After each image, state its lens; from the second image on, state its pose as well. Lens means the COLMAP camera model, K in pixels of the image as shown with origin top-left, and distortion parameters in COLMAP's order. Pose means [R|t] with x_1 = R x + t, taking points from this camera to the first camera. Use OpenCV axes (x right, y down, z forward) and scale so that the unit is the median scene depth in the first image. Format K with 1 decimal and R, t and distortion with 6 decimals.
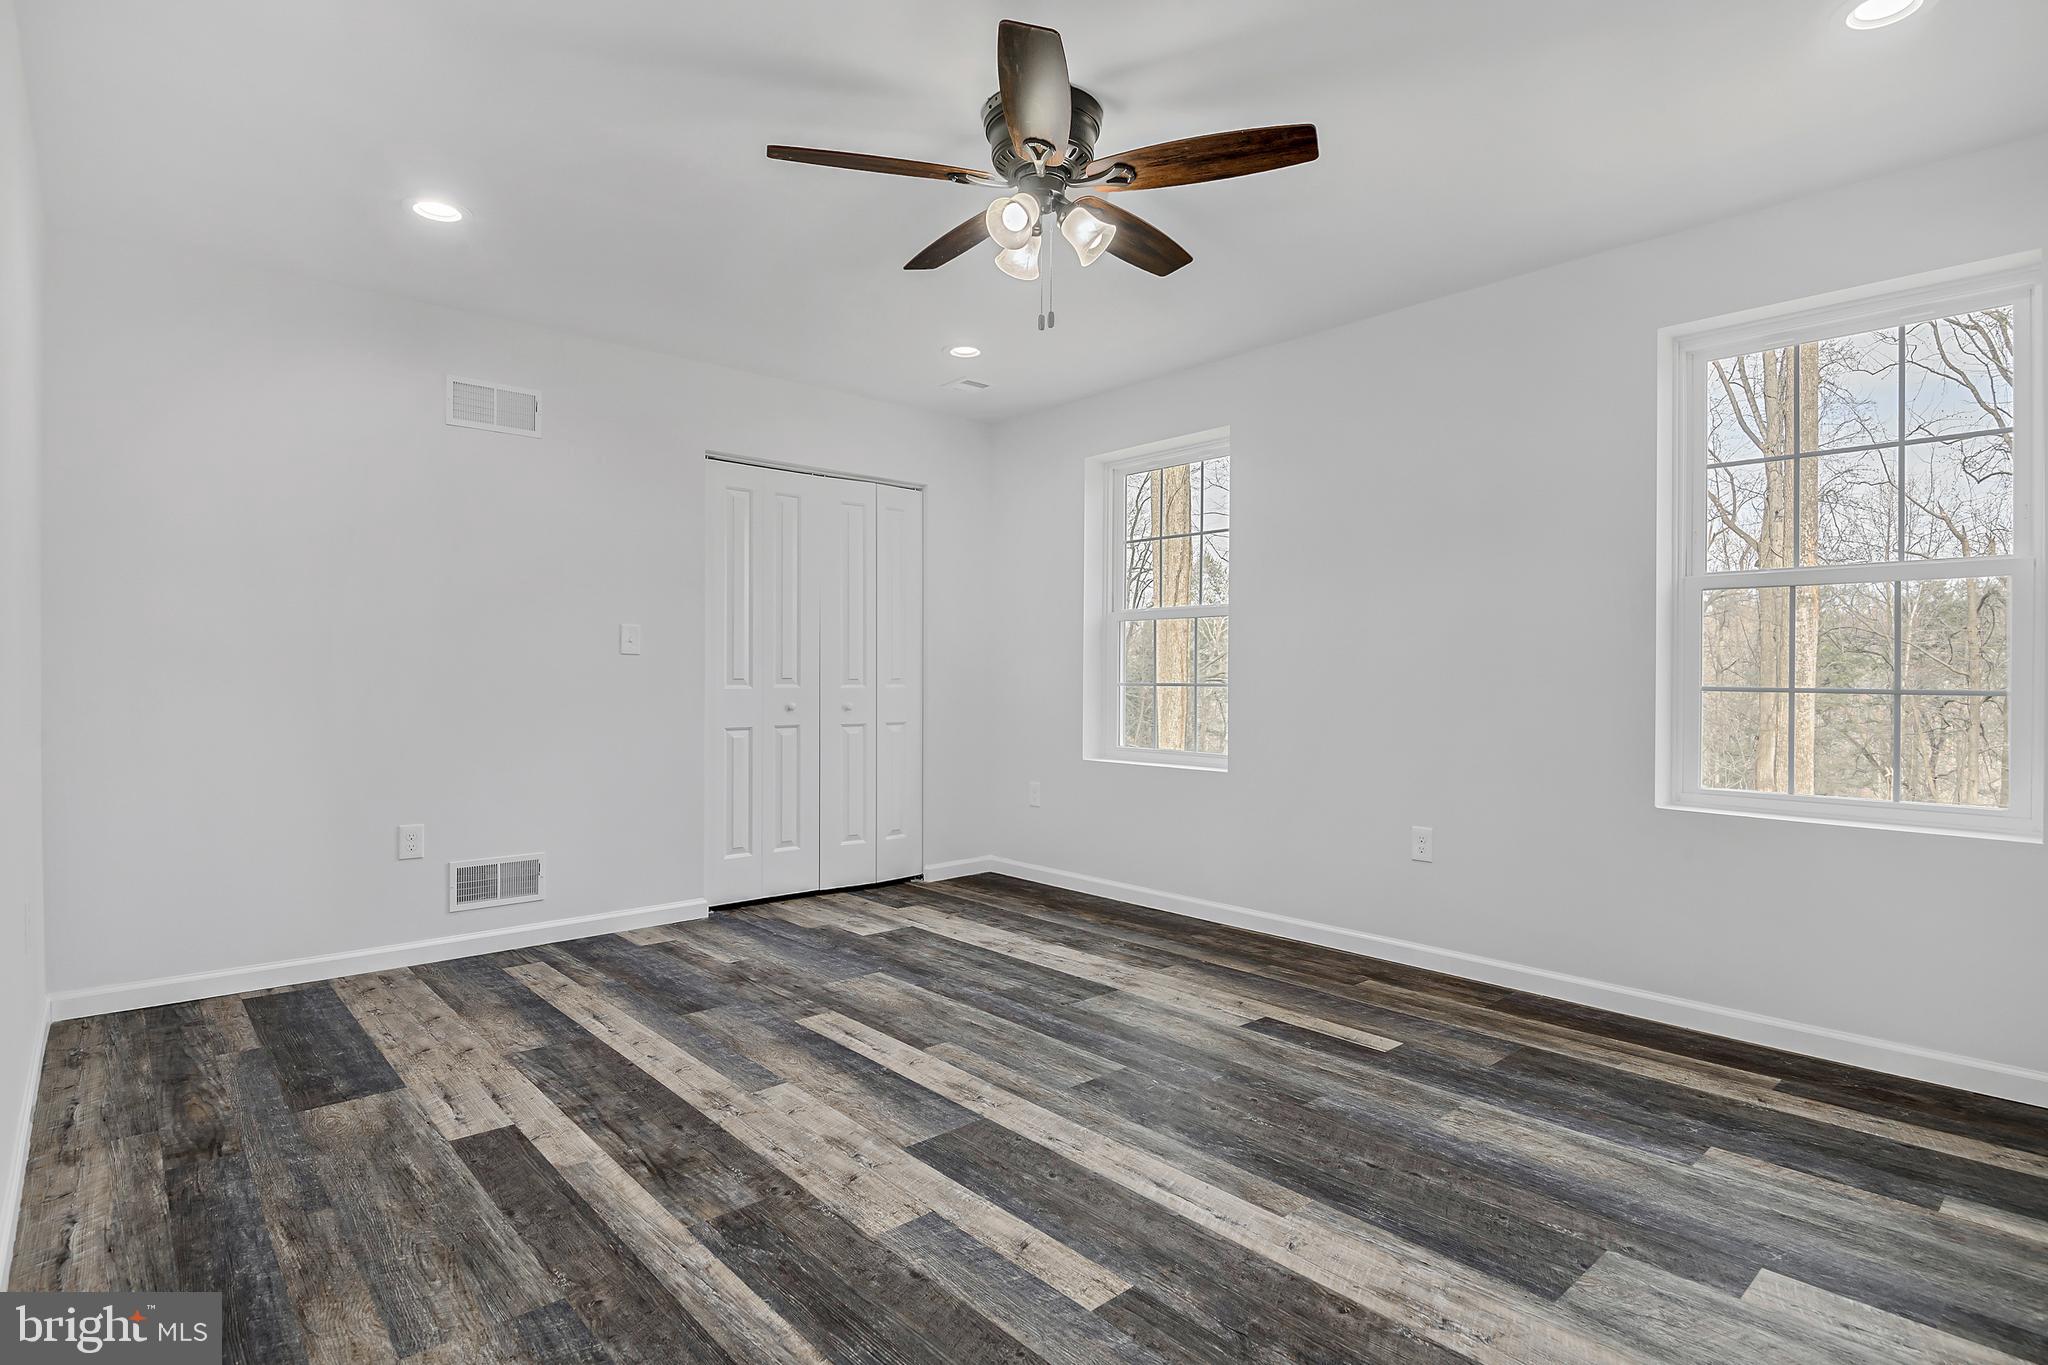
lens RADIAL K [[1024.2, 0, 1023.7], [0, 1024.2, 676.3], [0, 0, 1]] dist [0.003627, -0.002193]
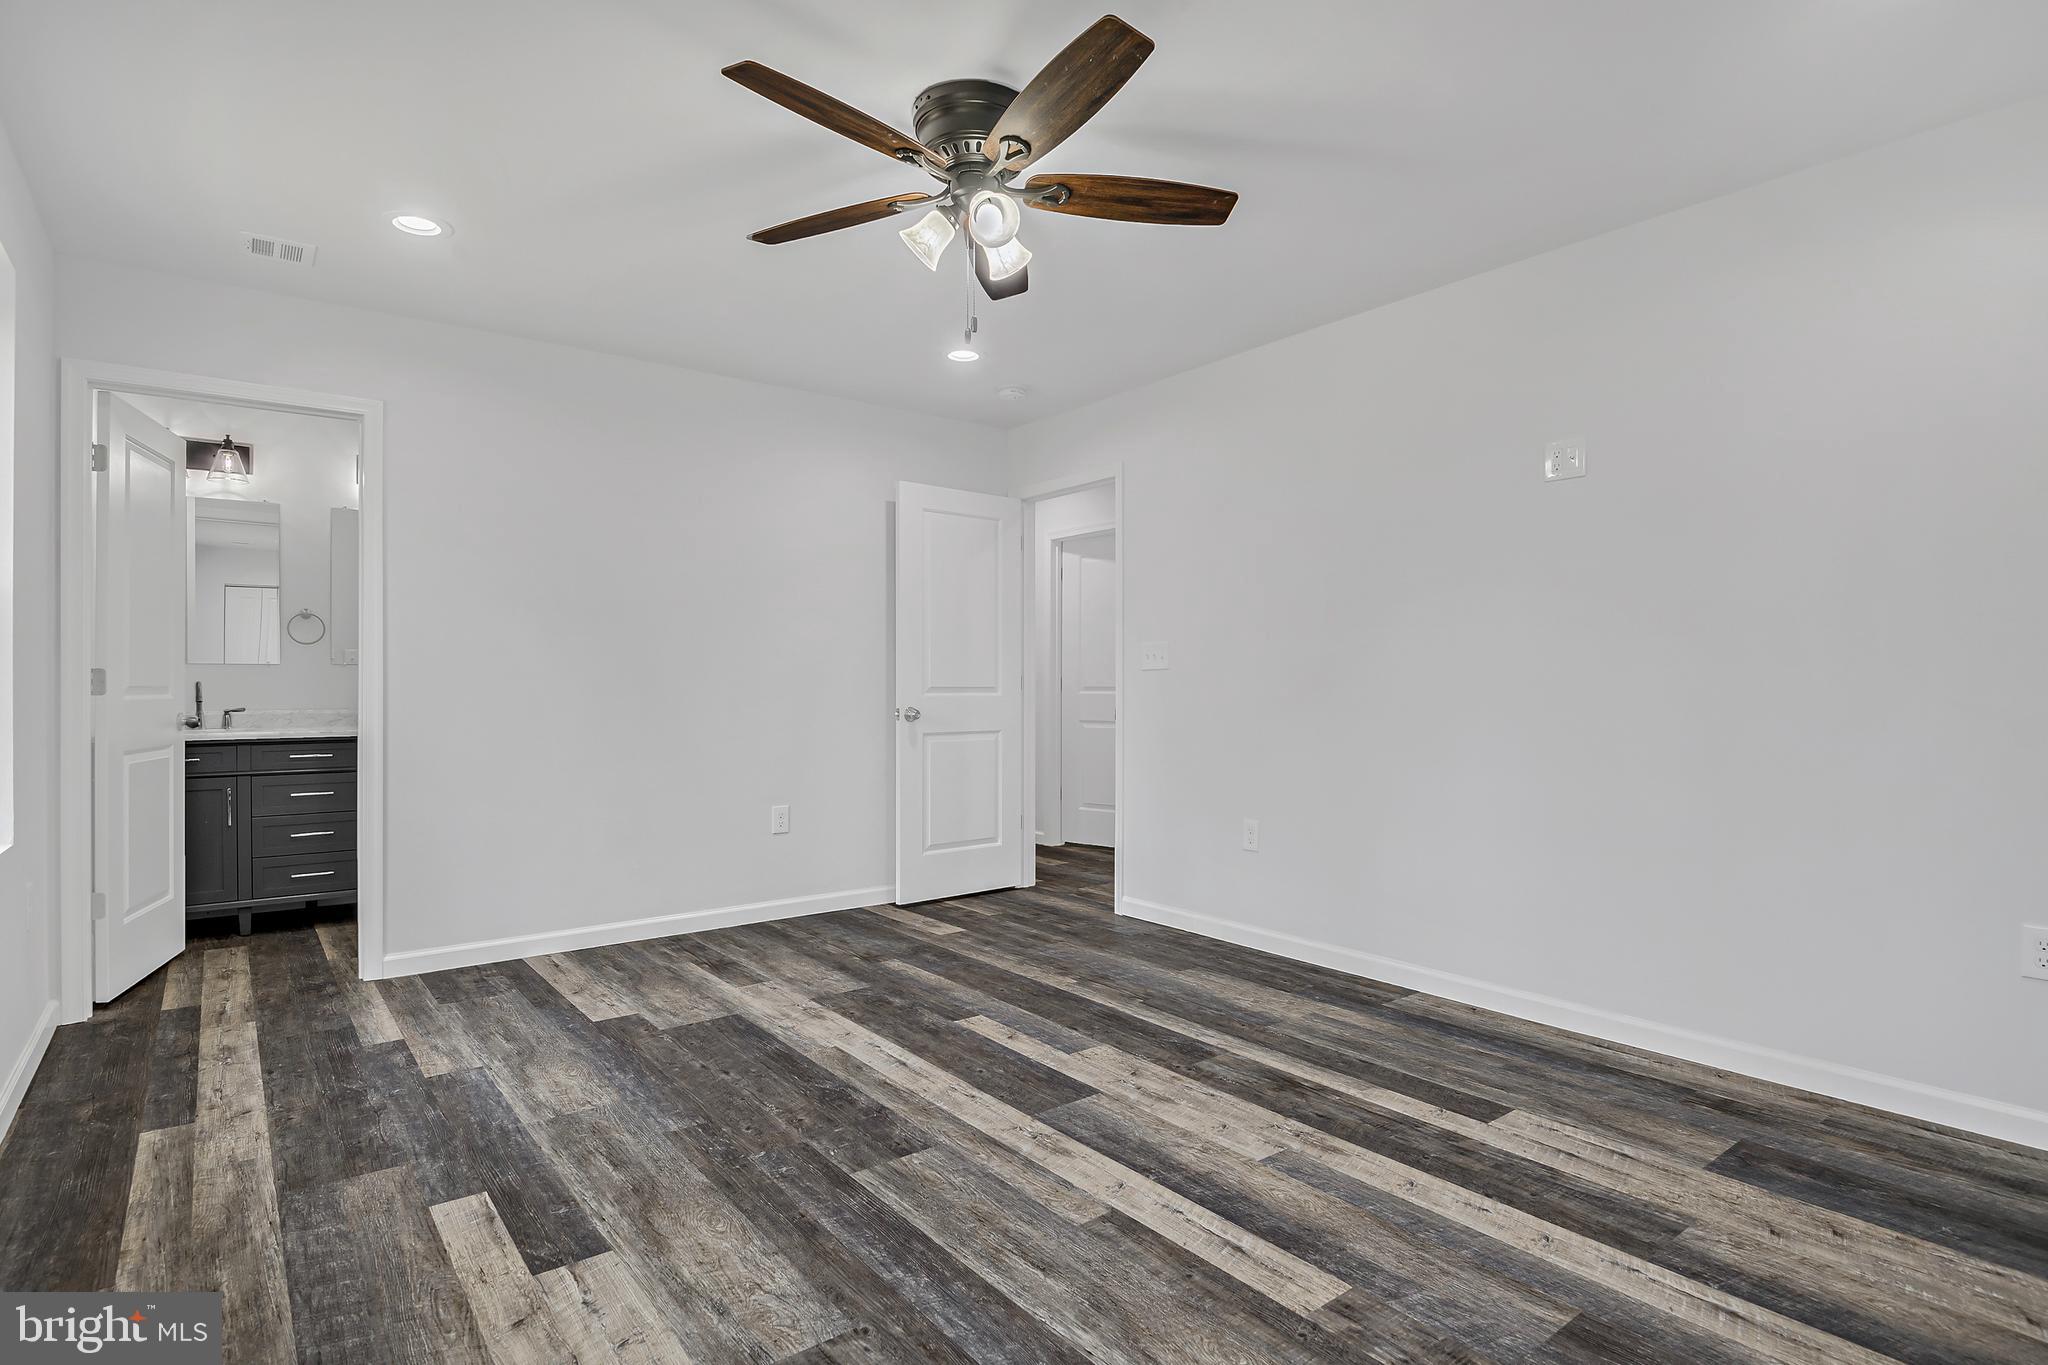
lens RADIAL K [[1024.2, 0, 1027.3], [0, 1024.2, 684.5], [0, 0, 1]] dist [0.003627, -0.002193]
pose [[-0.997972, -0.003727, 0.063547, -0.094594], [-0.003997, 0.999983, -0.004128, 0.001887], [-0.063530, -0.004373, -0.997970, 1.943916]]
